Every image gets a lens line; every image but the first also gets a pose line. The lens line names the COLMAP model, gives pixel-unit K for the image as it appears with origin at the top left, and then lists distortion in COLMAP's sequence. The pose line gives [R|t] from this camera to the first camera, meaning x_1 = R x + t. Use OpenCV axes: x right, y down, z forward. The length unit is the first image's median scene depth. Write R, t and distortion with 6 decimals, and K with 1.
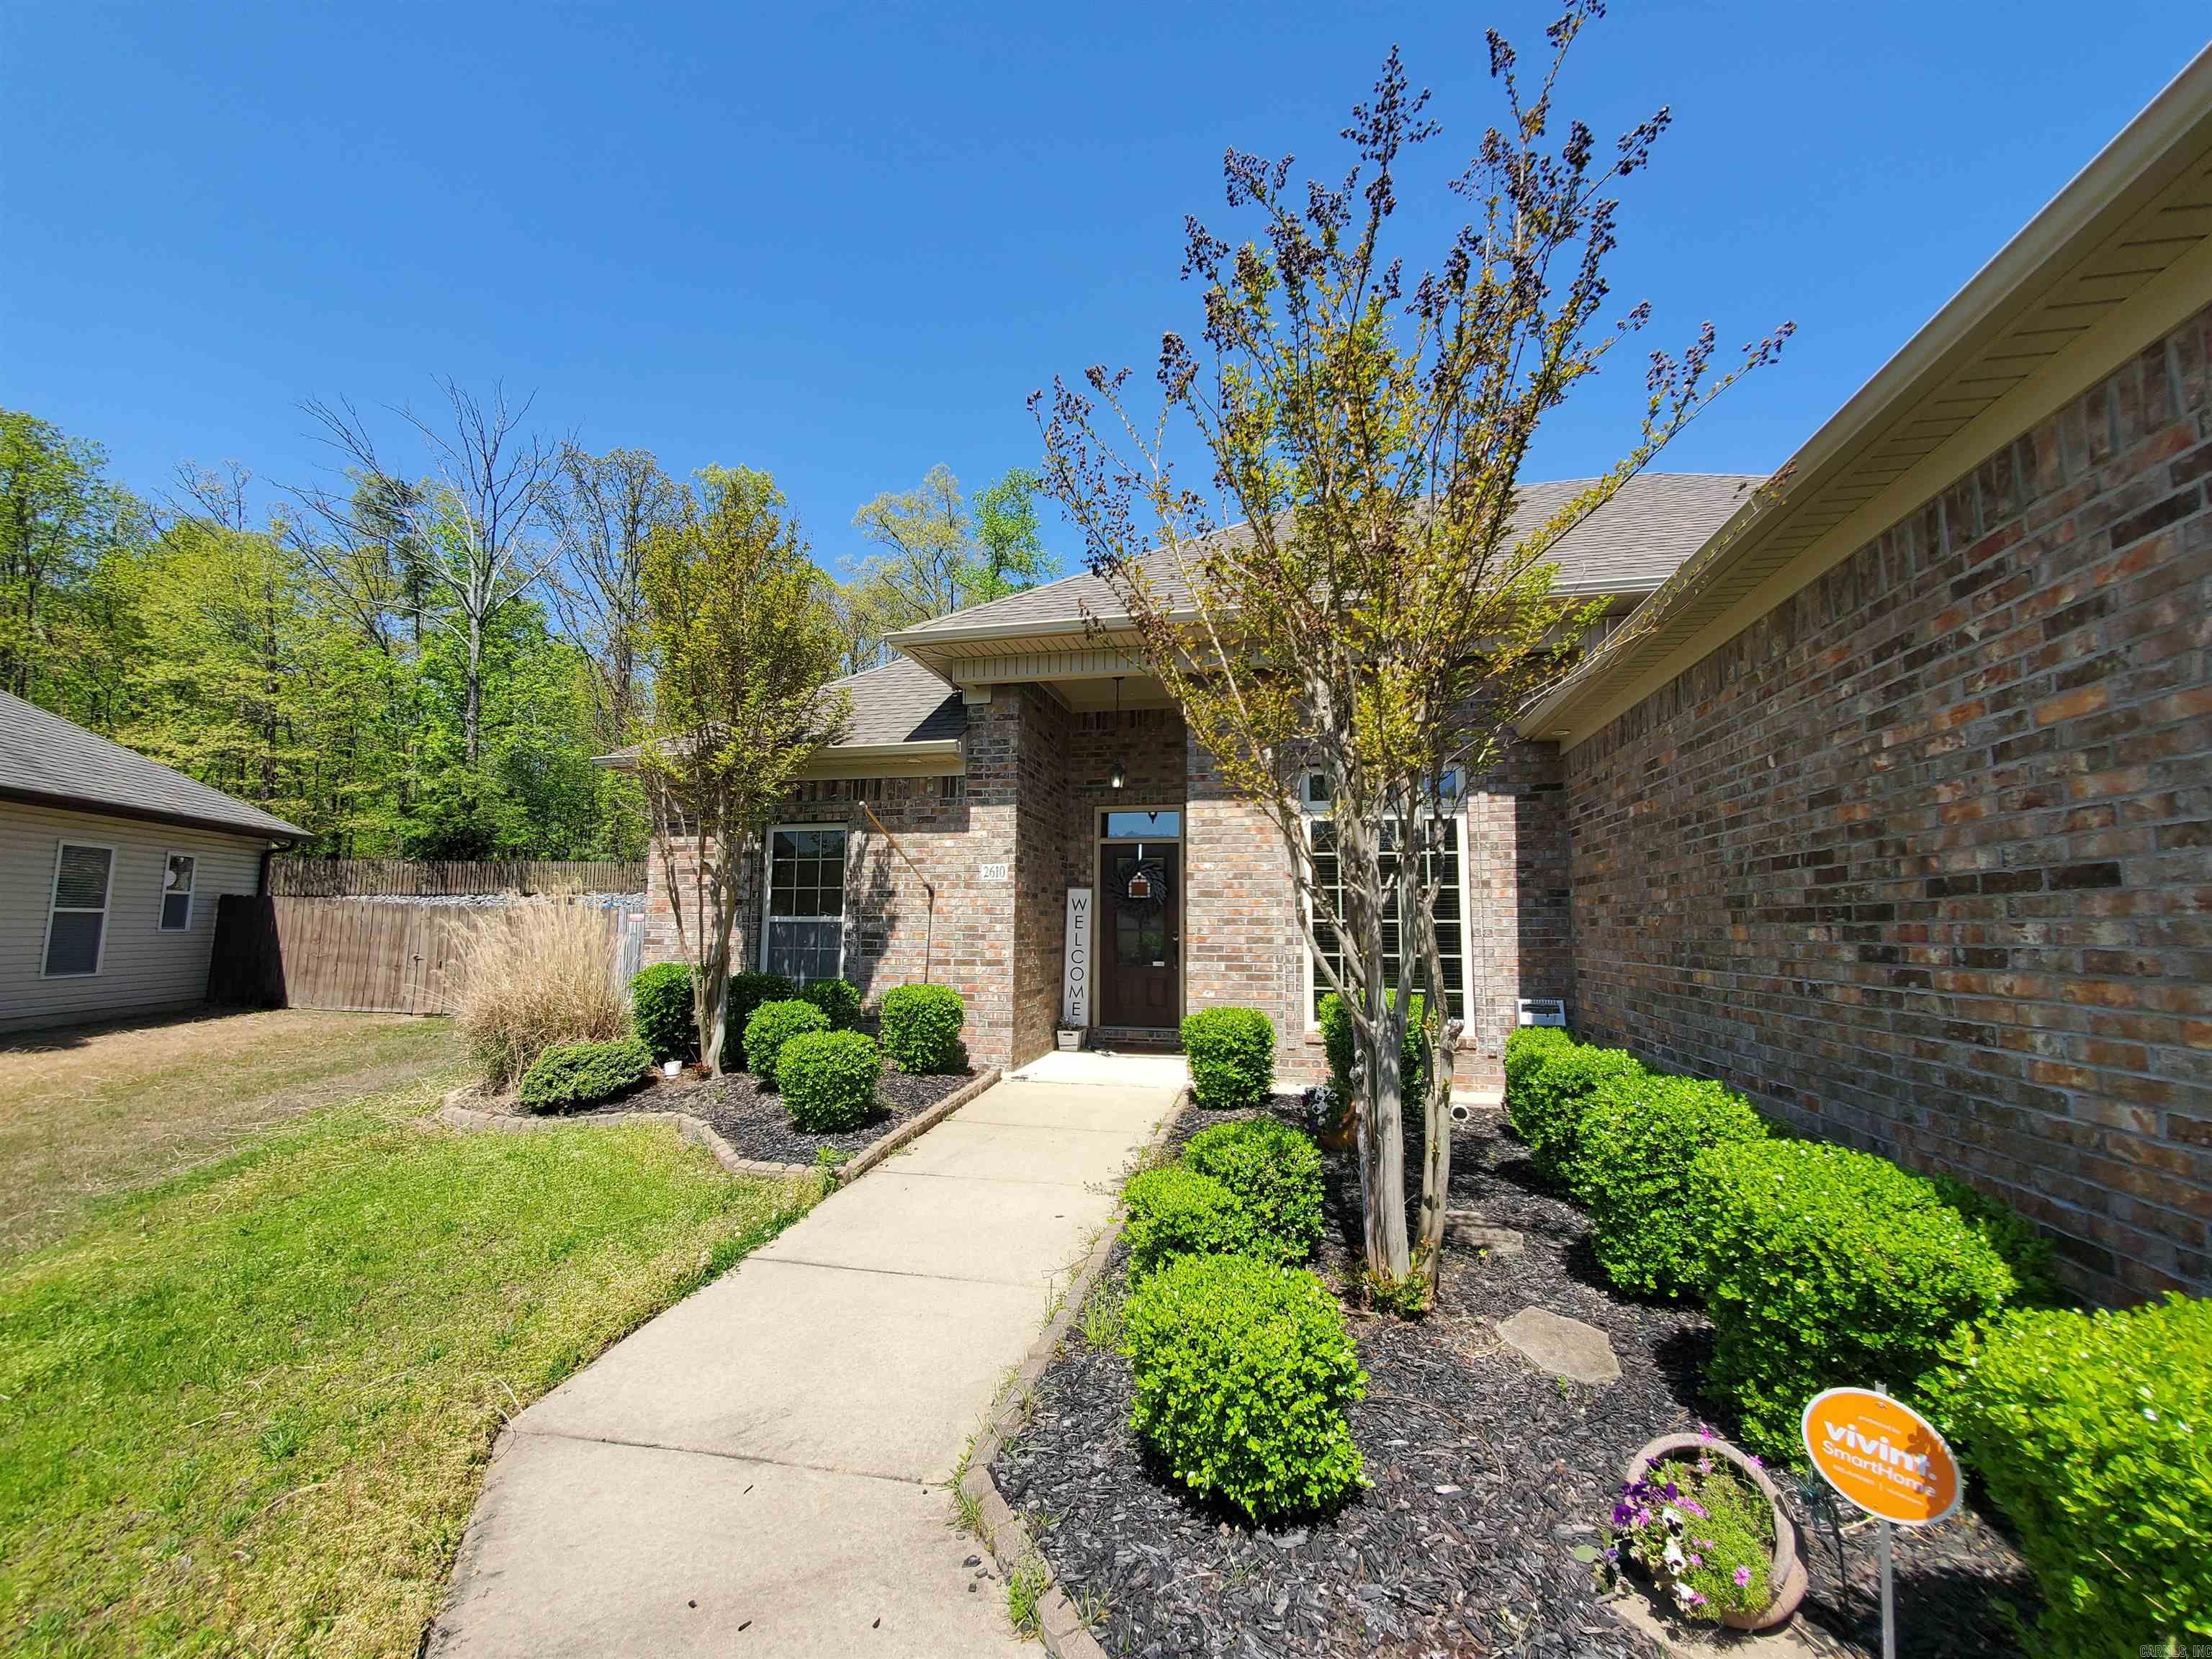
lens RADIAL K [[873.0, 0, 1103.0], [0, 873.0, 834.6], [0, 0, 1]] dist [-0.003688, -0.000605]
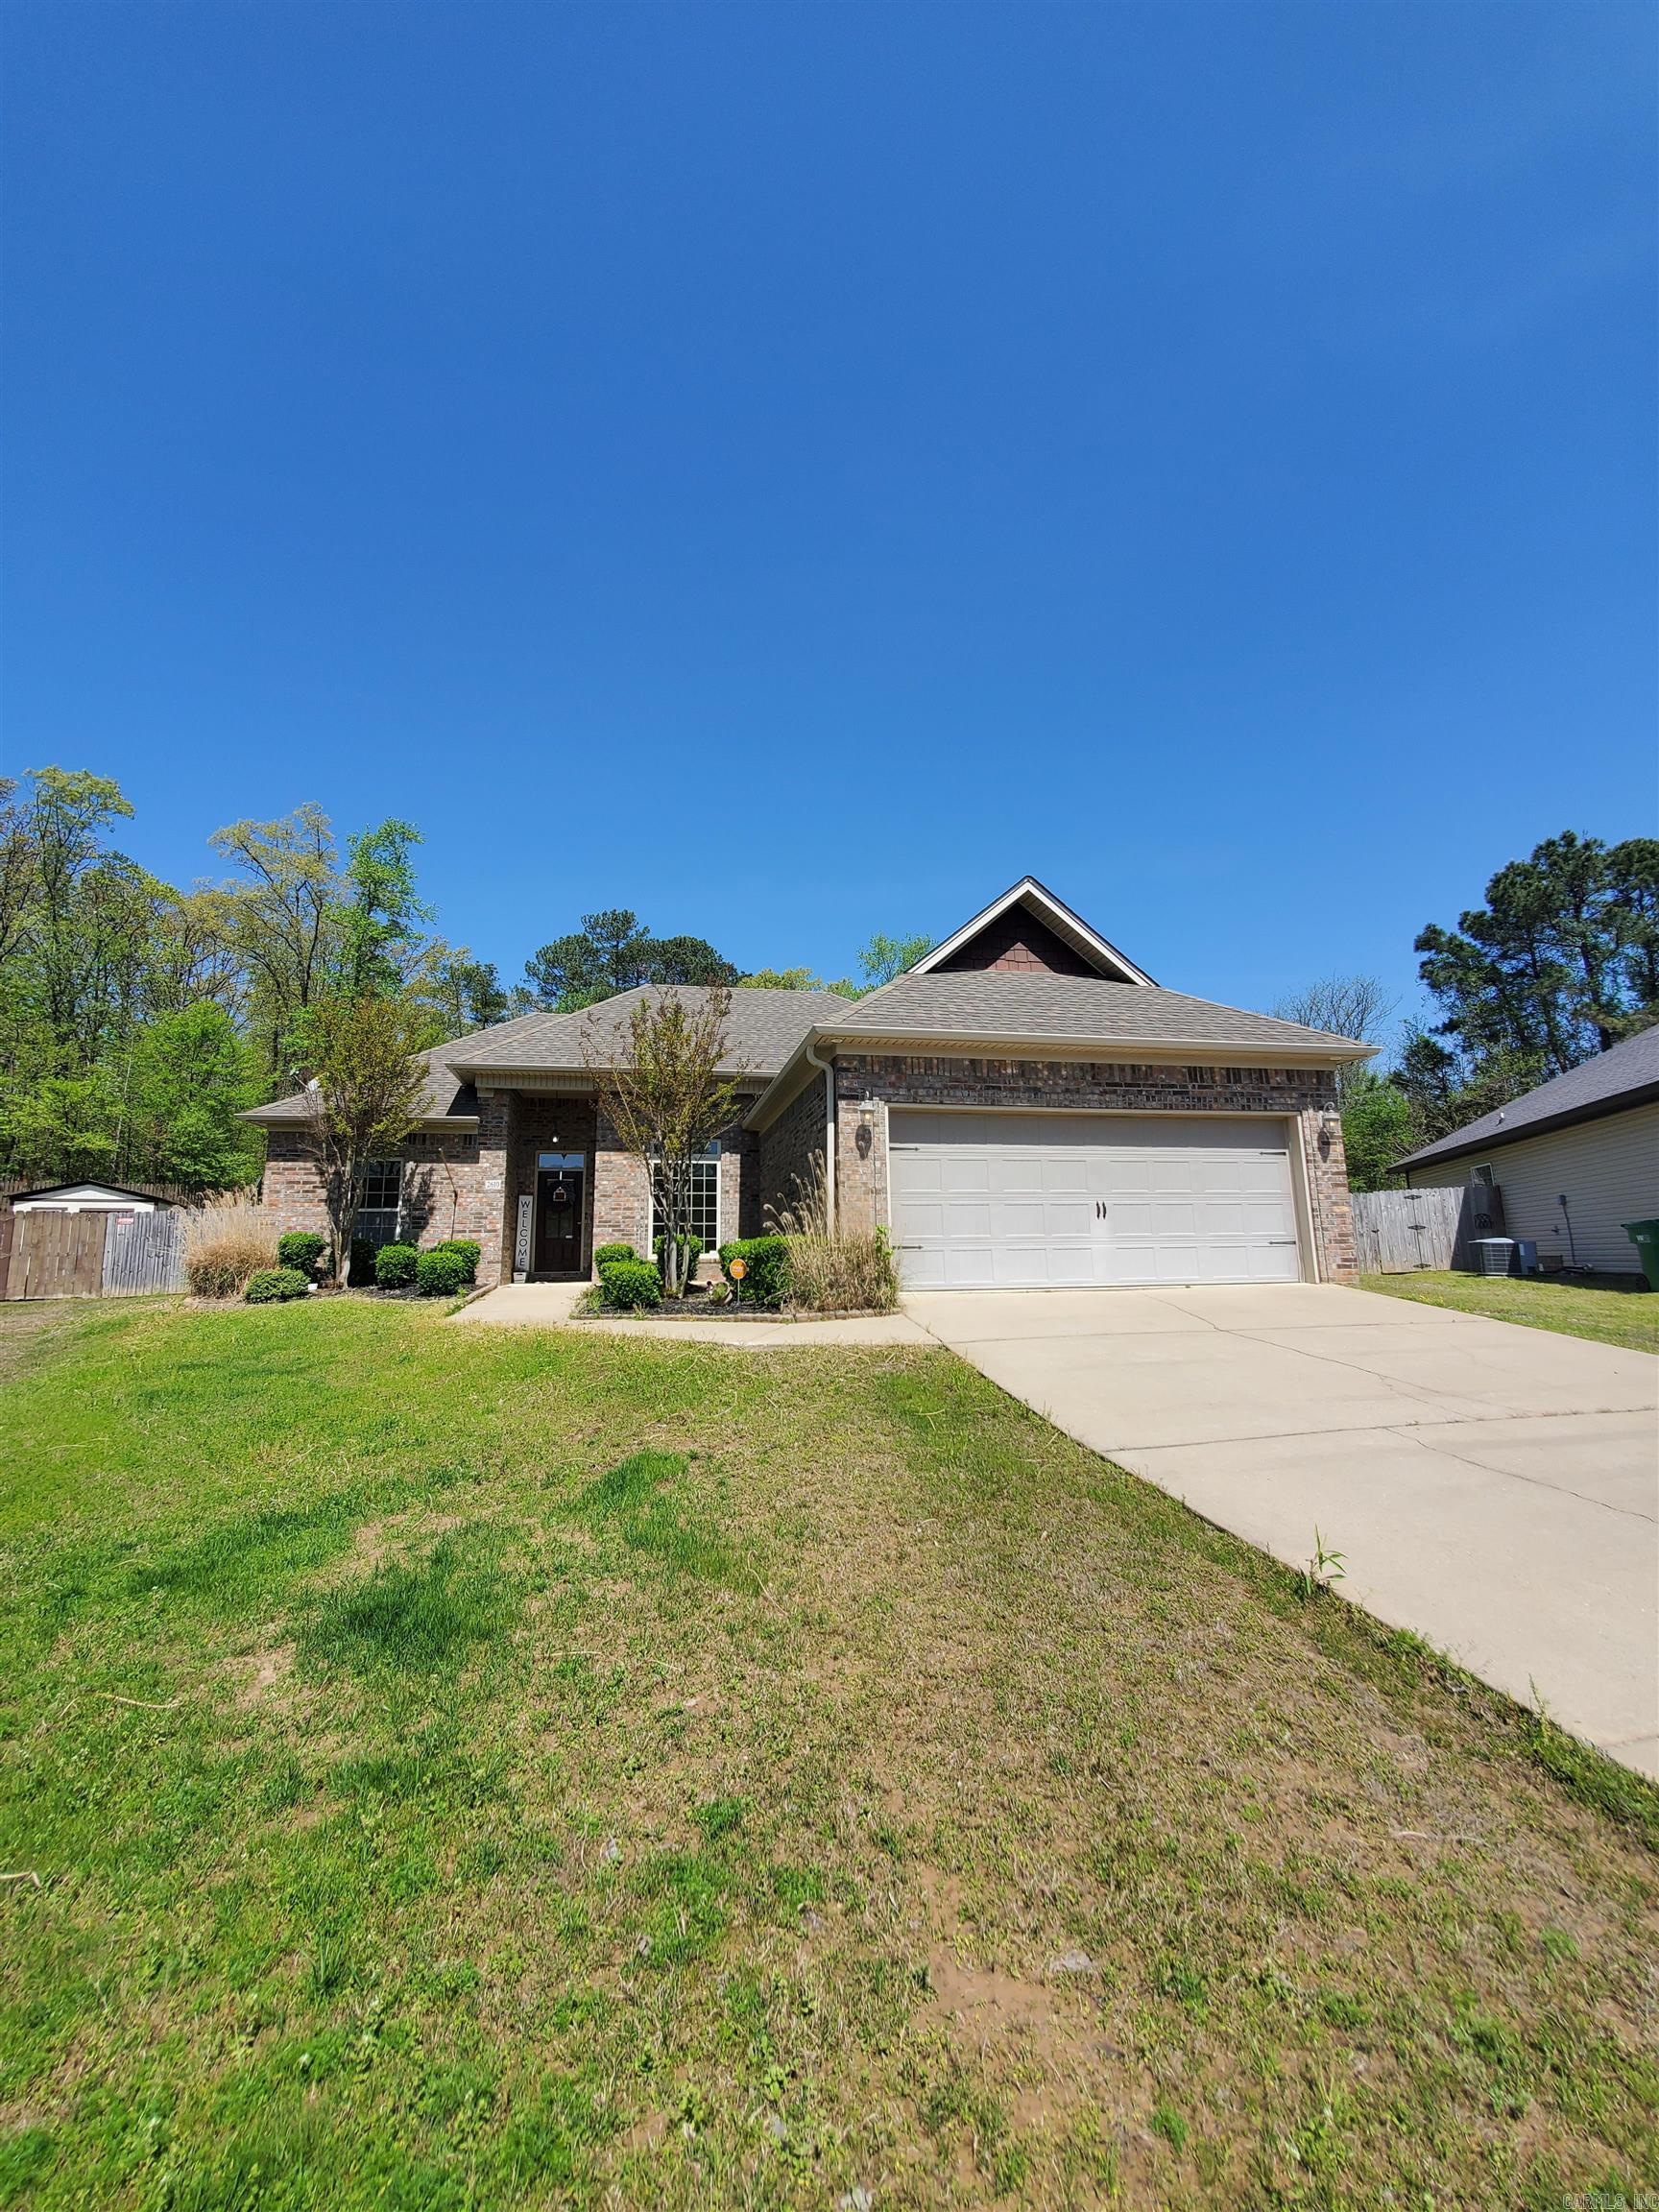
lens RADIAL K [[868.5, 0, 819.2], [0, 868.5, 1108.3], [0, 0, 1]] dist [0.005904, -0.005379]
pose [[0.911336, 0.049997, 0.408615, -0.292187], [-0.023422, 0.997287, -0.069787, -0.009603], [-0.410995, 0.054029, 0.910035, -1.204840]]
